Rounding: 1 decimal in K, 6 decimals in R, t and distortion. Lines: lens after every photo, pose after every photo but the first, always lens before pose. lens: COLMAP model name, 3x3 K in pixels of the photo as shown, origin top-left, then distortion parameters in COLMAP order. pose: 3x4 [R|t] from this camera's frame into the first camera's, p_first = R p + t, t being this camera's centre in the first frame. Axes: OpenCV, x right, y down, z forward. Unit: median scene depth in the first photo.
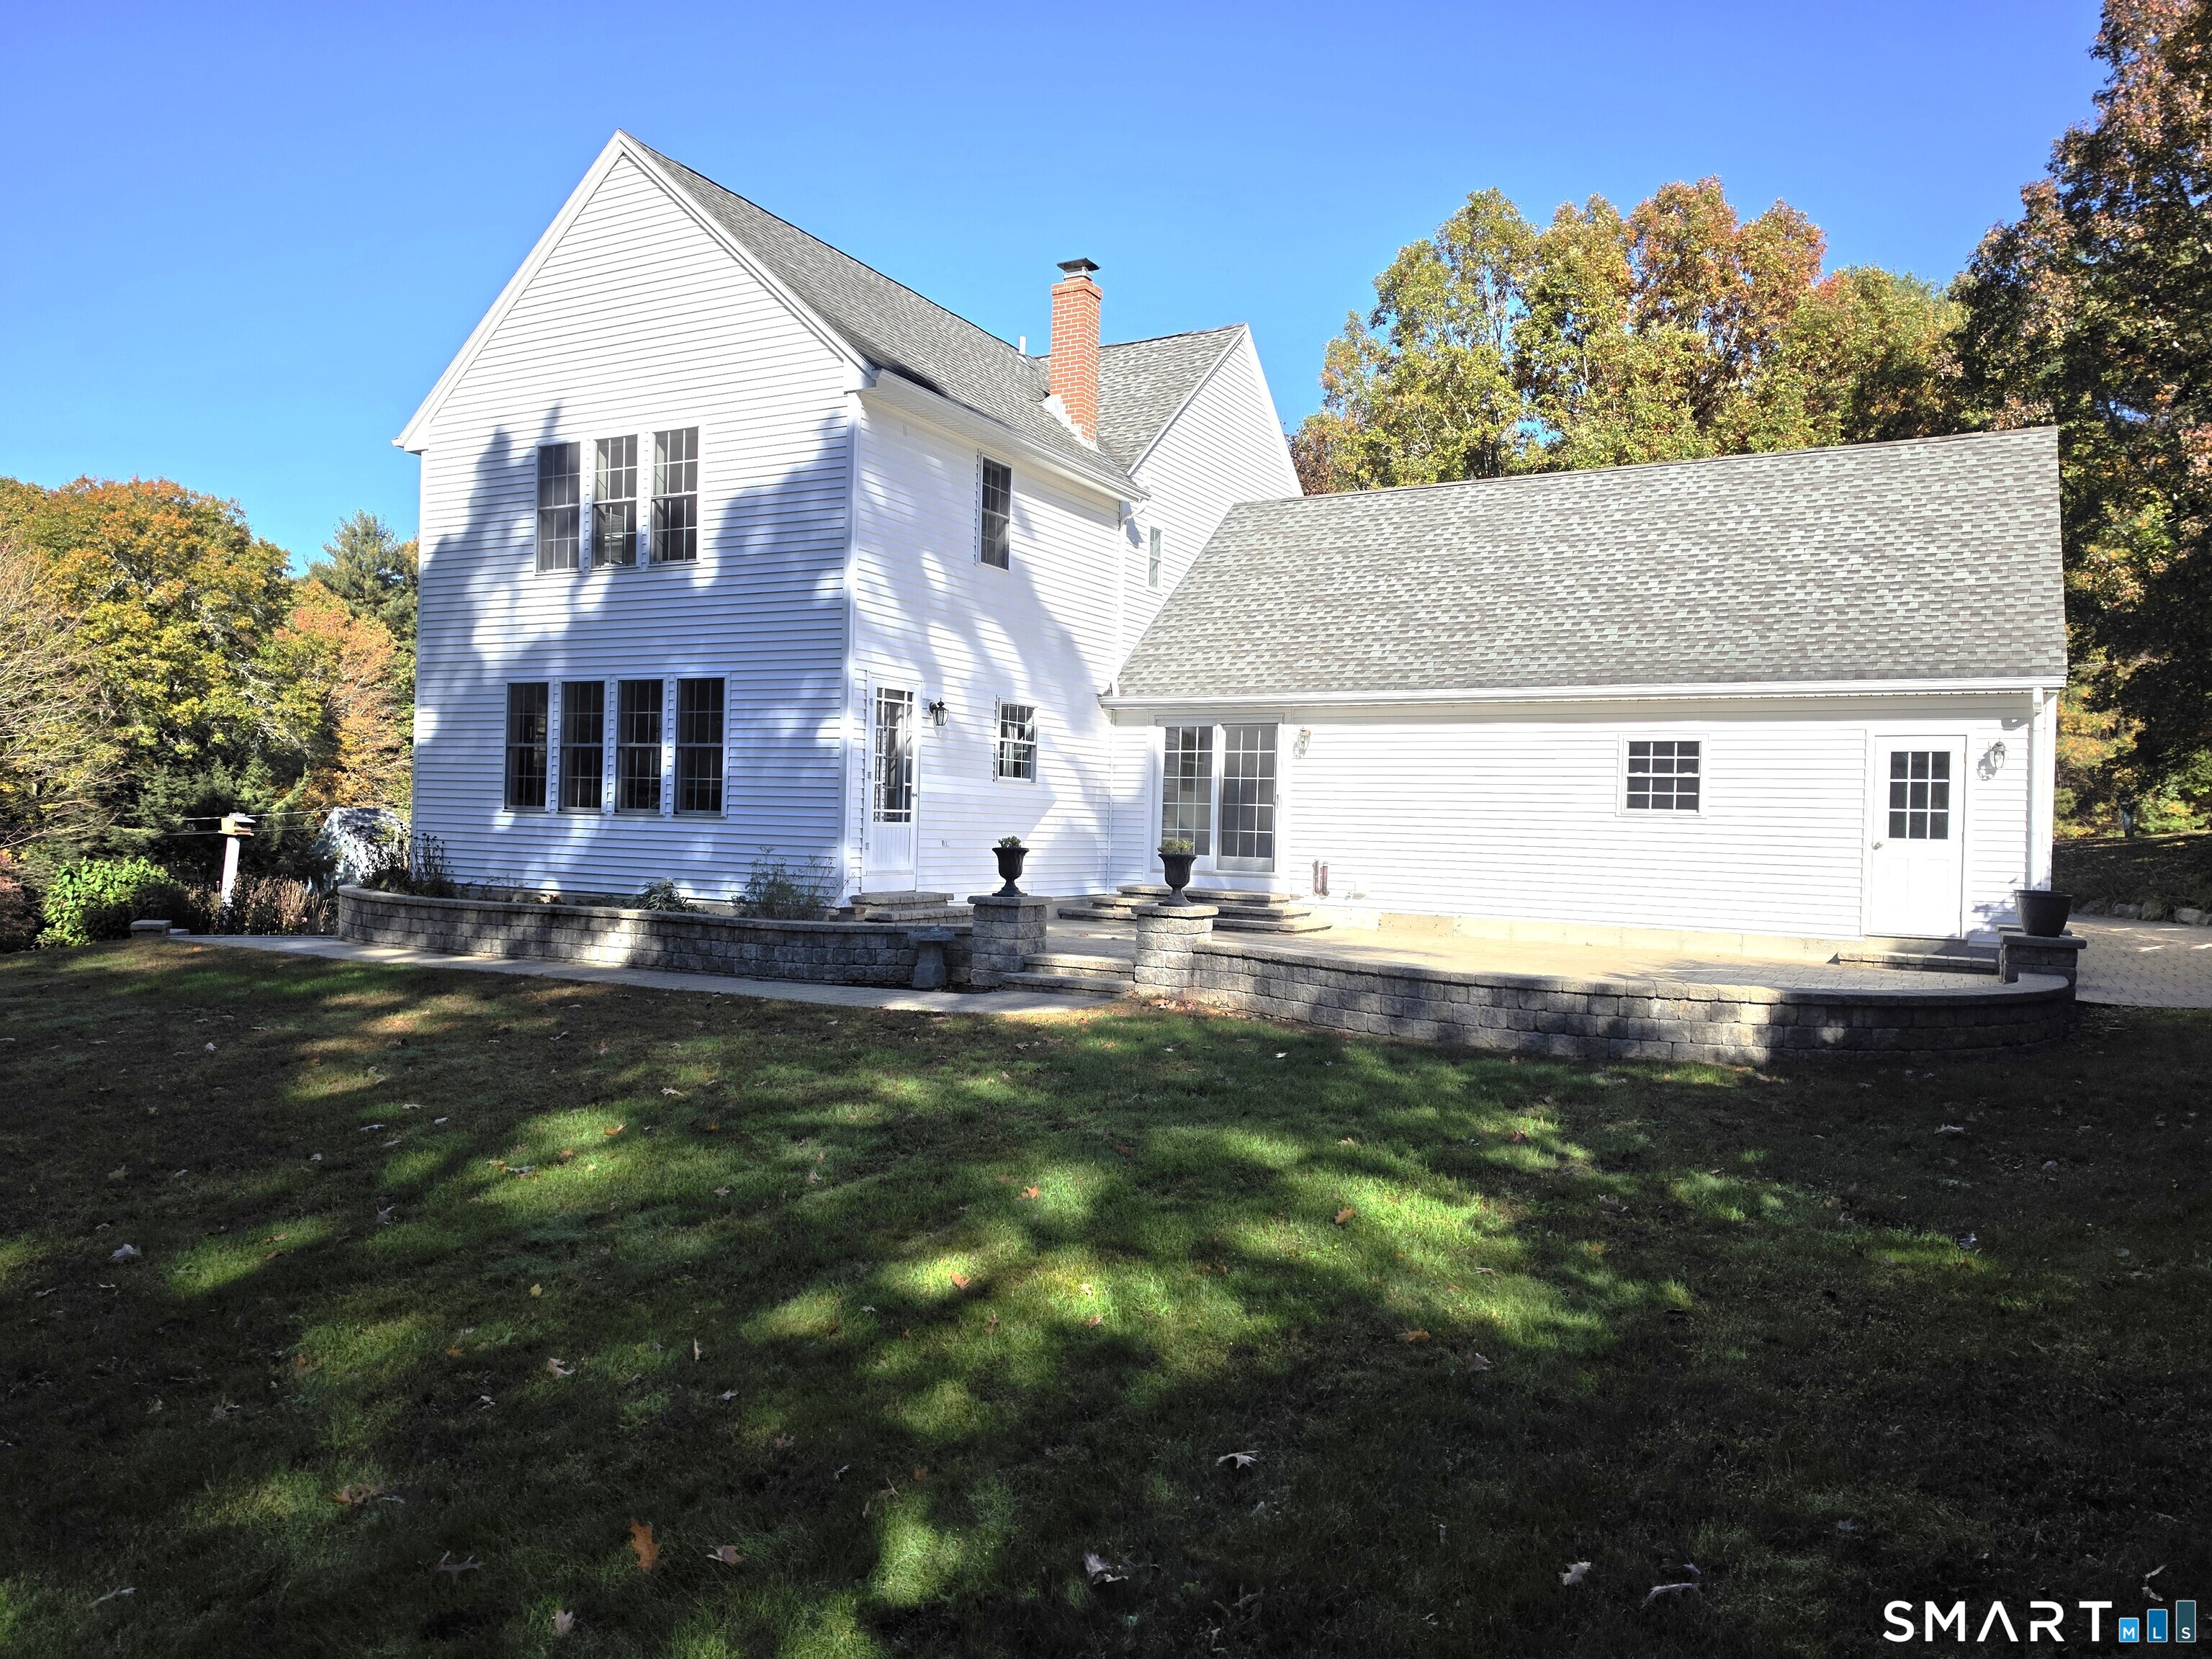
lens RADIAL K [[1536.6, 0, 1097.9], [0, 1536.6, 823.0], [0, 0, 1]] dist [0.052455, -0.054056]
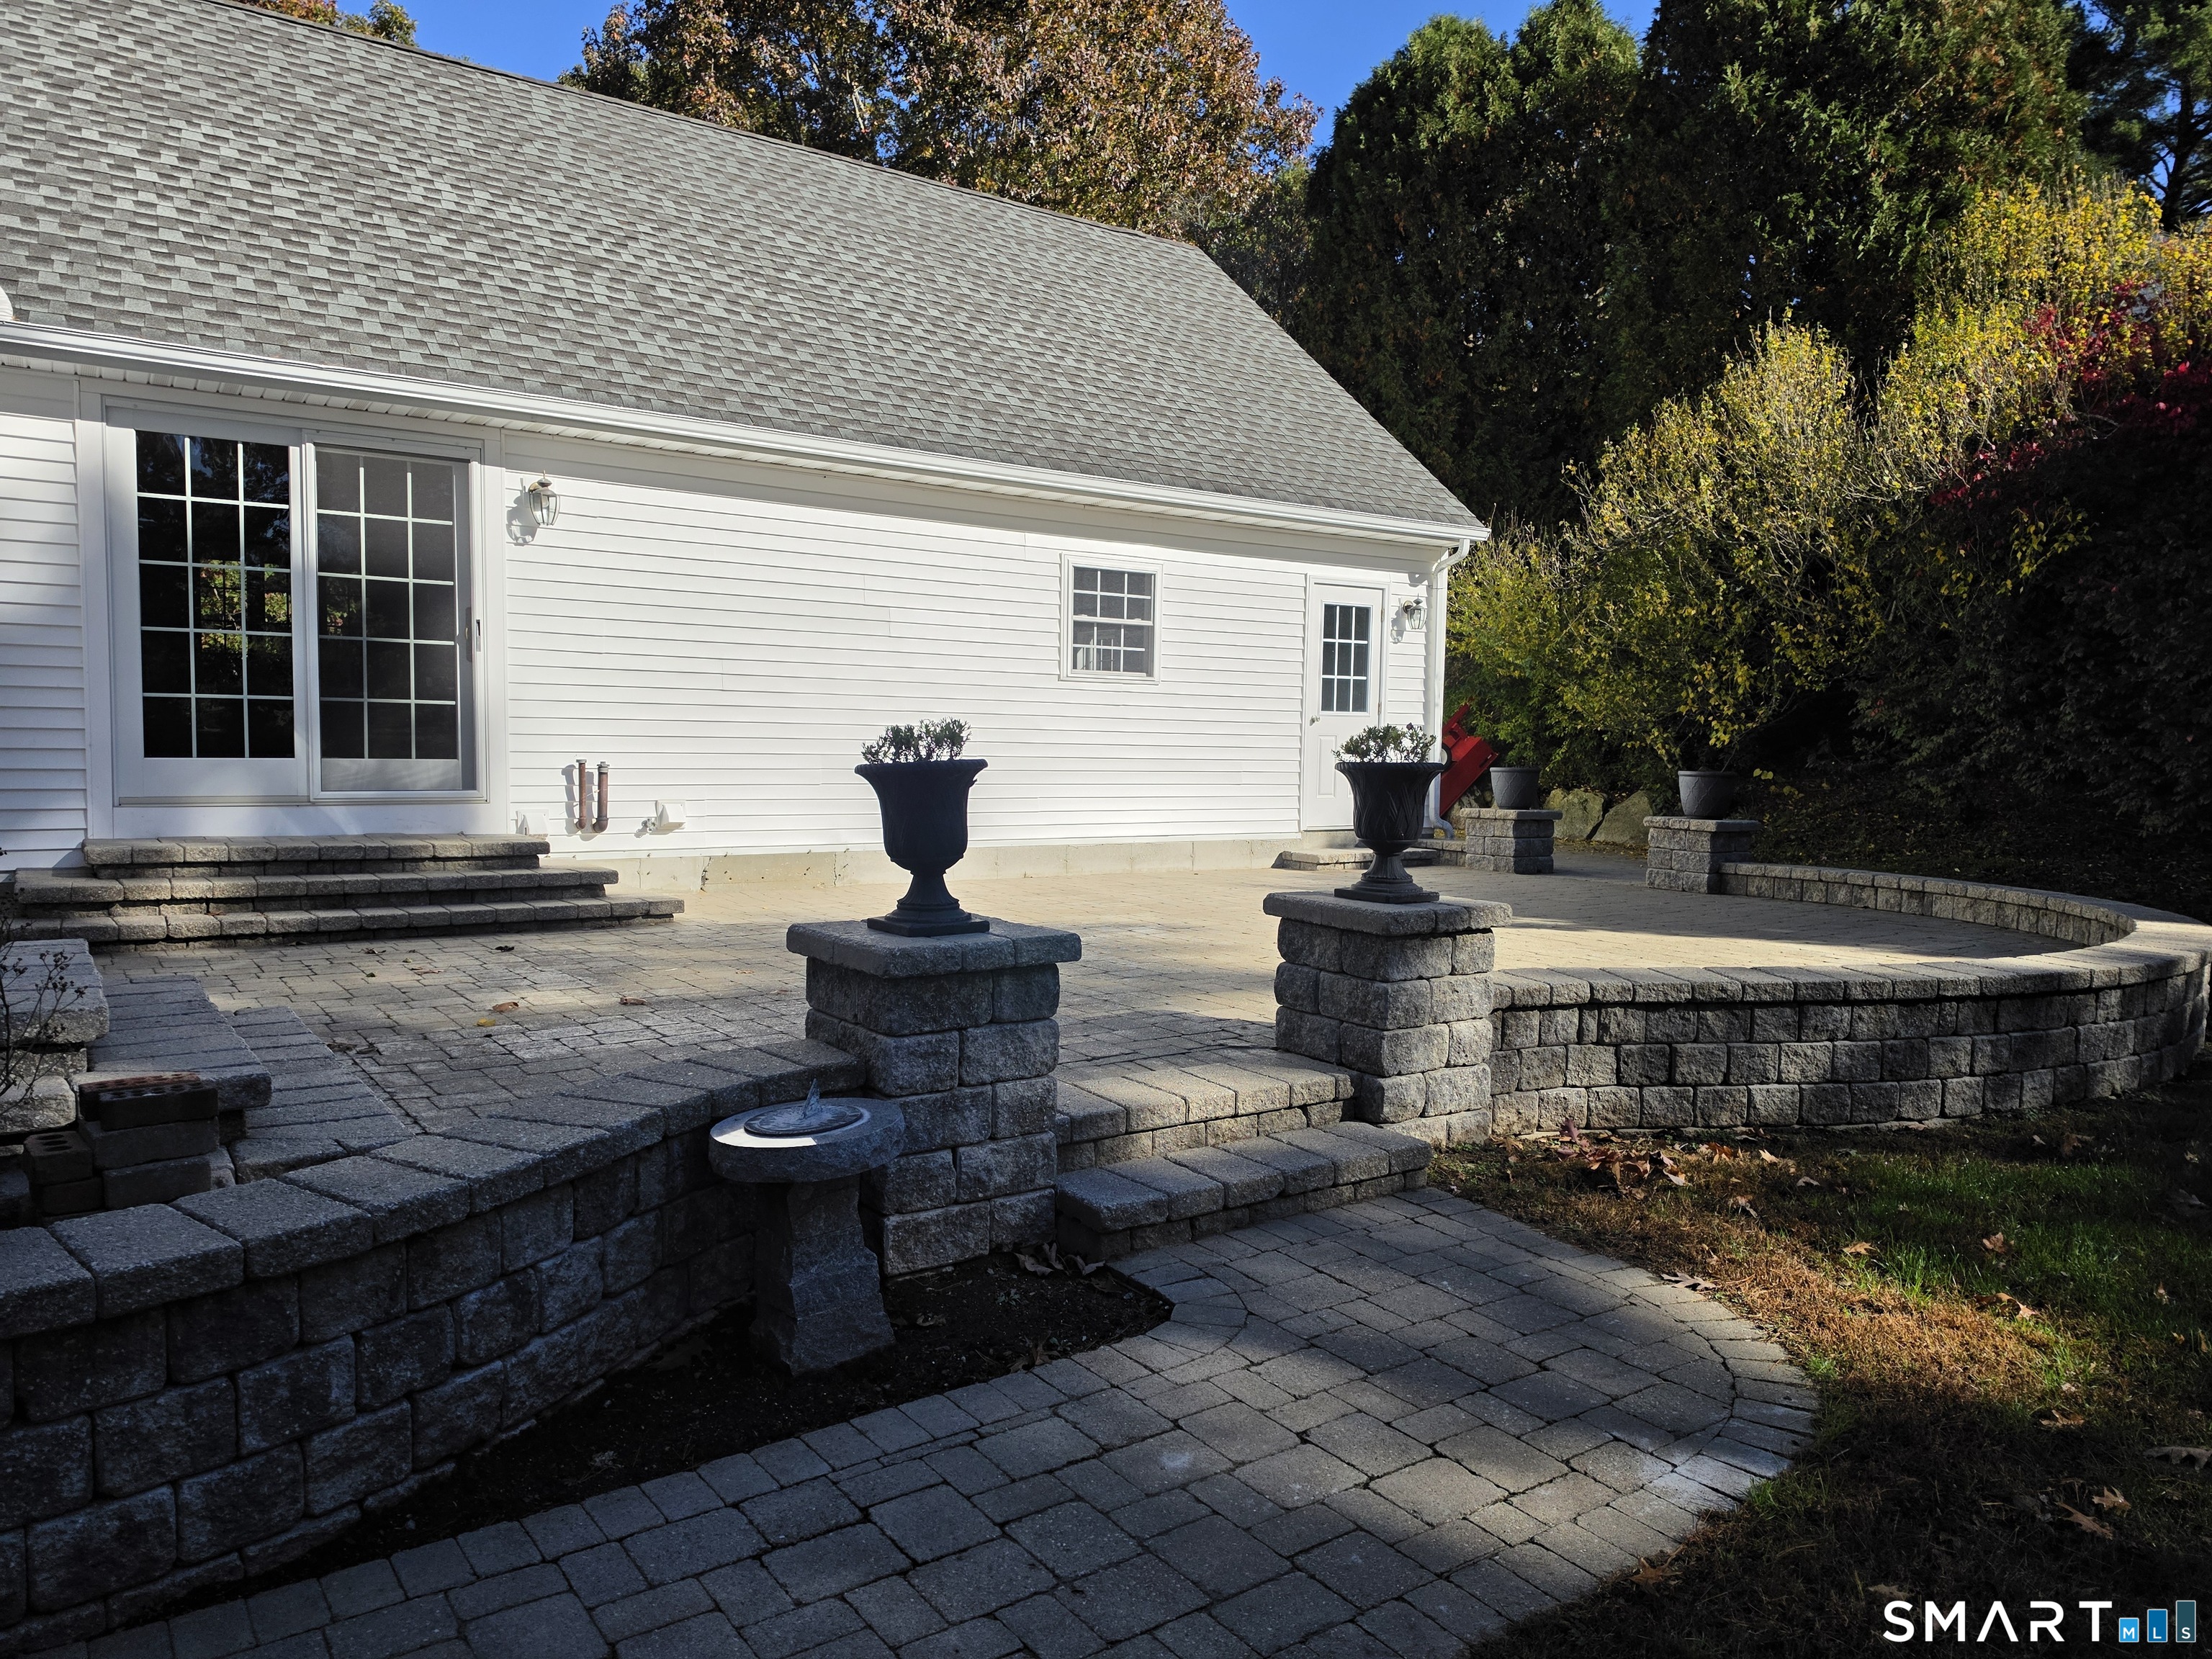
lens RADIAL K [[1536.6, 0, 1106.5], [0, 1536.6, 841.5], [0, 0, 1]] dist [0.052455, -0.054056]
pose [[0.418464, -0.080291, 0.904678, -0.257491], [-0.006288, 0.995805, 0.091287, 0.004308], [-0.908212, -0.043889, 0.416203, 0.726779]]
